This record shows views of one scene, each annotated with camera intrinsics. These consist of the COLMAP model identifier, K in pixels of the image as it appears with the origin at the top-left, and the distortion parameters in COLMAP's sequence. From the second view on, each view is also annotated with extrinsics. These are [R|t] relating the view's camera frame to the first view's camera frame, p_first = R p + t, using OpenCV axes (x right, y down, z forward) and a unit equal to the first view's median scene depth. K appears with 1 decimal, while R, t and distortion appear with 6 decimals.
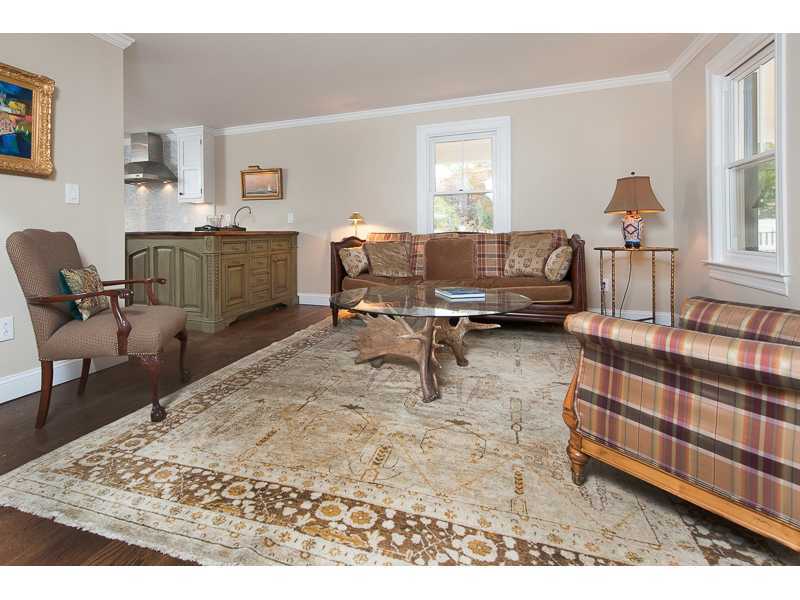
lens RADIAL K [[419.7, 0, 400.0], [0, 419.7, 300.0], [0, 0, 1]] dist [0.004134, 0.001317]
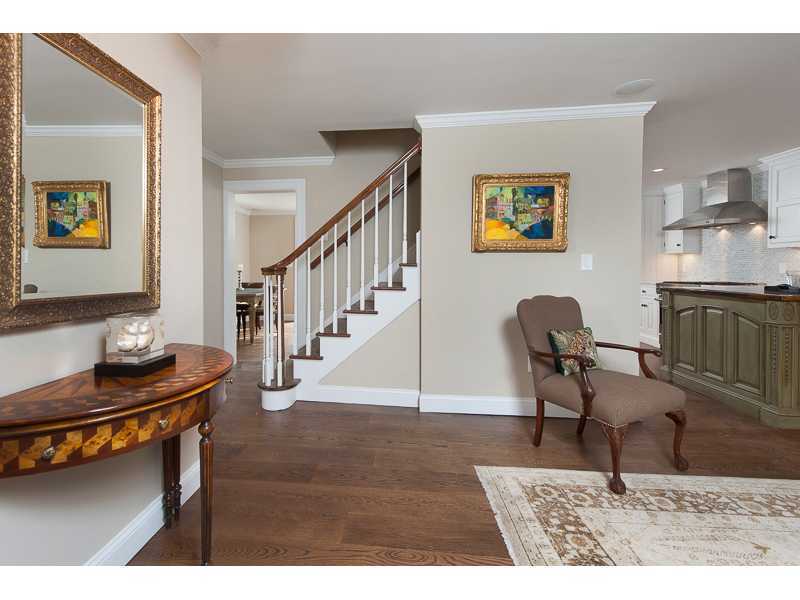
lens RADIAL K [[552.1, 0, 400.0], [0, 552.1, 300.0], [0, 0, 1]] dist [-0.053533, 0.041418]
pose [[0.049910, 0.185955, -0.981290, 0.601892], [-0.117139, 0.976823, 0.179151, -0.341885], [0.991861, 0.106006, 0.070535, 0.406081]]
